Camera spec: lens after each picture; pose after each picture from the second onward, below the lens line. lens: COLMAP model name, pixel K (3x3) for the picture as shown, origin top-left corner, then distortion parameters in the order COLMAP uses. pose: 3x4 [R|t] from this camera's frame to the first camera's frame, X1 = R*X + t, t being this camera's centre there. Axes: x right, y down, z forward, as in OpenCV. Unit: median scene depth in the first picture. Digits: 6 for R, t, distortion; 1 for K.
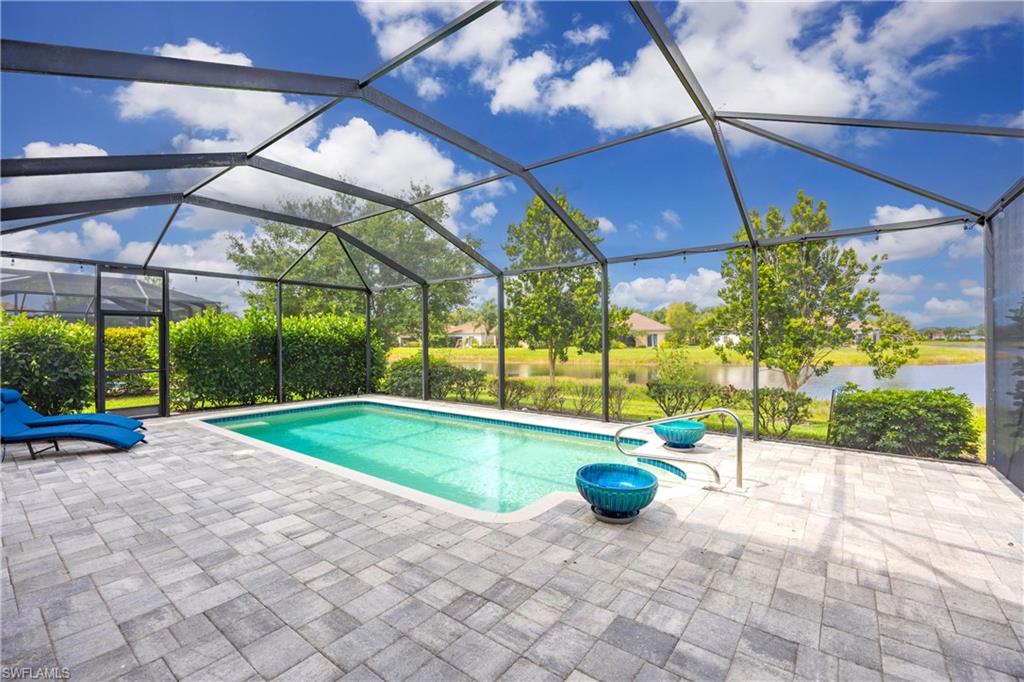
lens RADIAL K [[435.4, 0, 512.0], [0, 435.4, 341.0], [0, 0, 1]] dist [-0.013166, 0.000478]
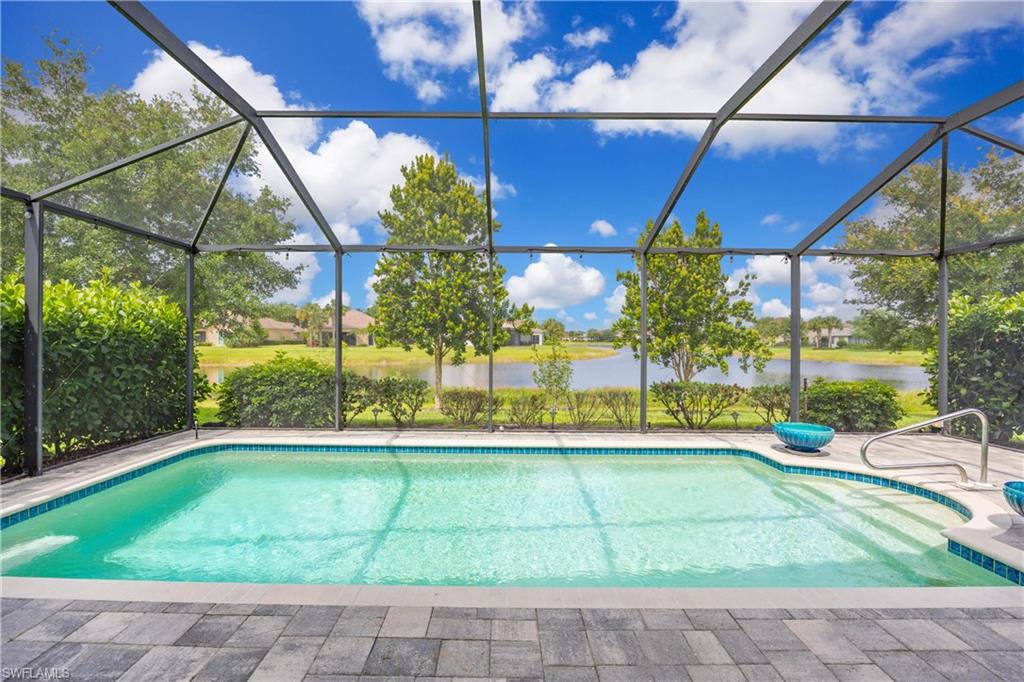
lens RADIAL K [[443.5, 0, 499.7], [0, 443.5, 337.3], [0, 0, 1]] dist [-0.015776, 0.001152]
pose [[0.794832, 0.011626, 0.606718, -0.580230], [-0.008595, 0.999932, -0.007901, 0.002104], [-0.606769, 0.001065, 0.794878, 0.477734]]
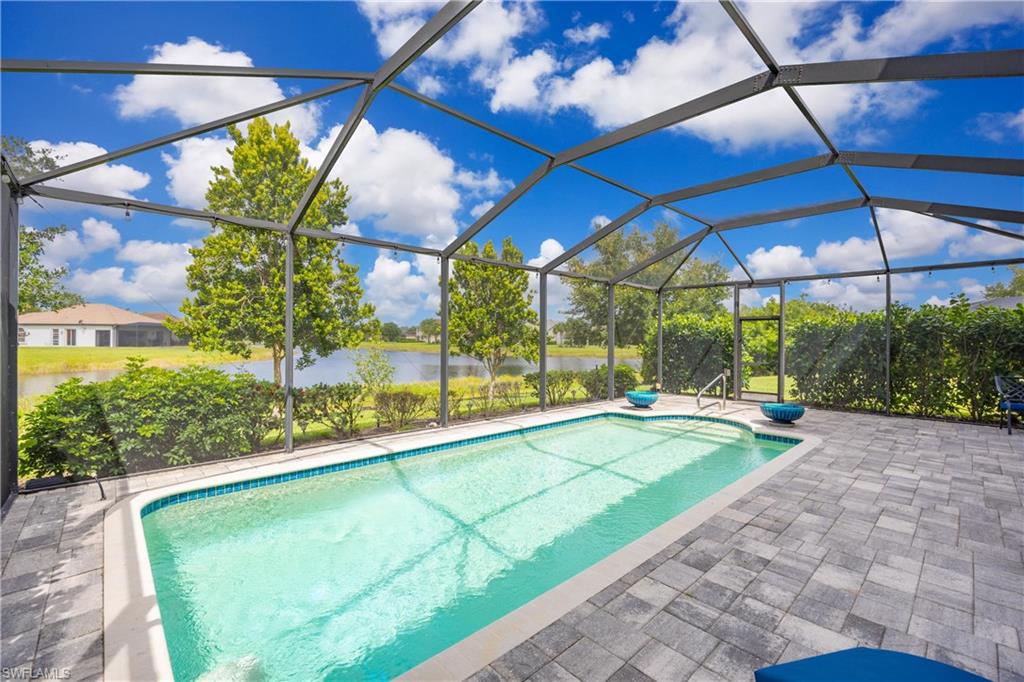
lens RADIAL K [[435.4, 0, 512.0], [0, 435.4, 341.0], [0, 0, 1]] dist [-0.013166, 0.000478]
pose [[0.159466, 0.000204, 0.987203, -0.962175], [-0.002497, 0.999997, 0.000196, 0.000875], [-0.987200, -0.002496, 0.159466, 0.926073]]
